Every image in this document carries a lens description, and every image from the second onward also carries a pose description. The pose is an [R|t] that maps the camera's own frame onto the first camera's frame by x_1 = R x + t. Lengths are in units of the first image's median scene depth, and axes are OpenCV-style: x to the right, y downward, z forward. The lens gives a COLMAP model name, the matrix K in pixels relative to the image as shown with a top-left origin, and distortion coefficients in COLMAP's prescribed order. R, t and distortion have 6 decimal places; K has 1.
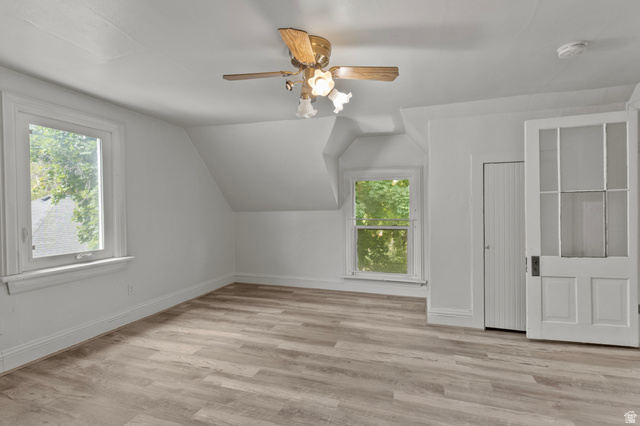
lens RADIAL K [[291.0, 0, 320.6], [0, 291.0, 214.8], [0, 0, 1]] dist [0.002091, 0.000114]
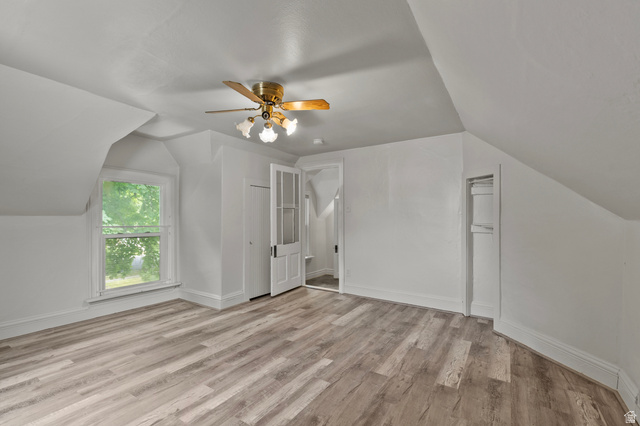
lens RADIAL K [[291.0, 0, 320.8], [0, 291.0, 214.5], [0, 0, 1]] dist [0.002091, 0.000114]
pose [[0.273242, 0.018707, 0.961763, -0.783558], [0.005091, 0.999769, -0.020893, 0.001342], [-0.961932, 0.010606, 0.273084, 0.289510]]
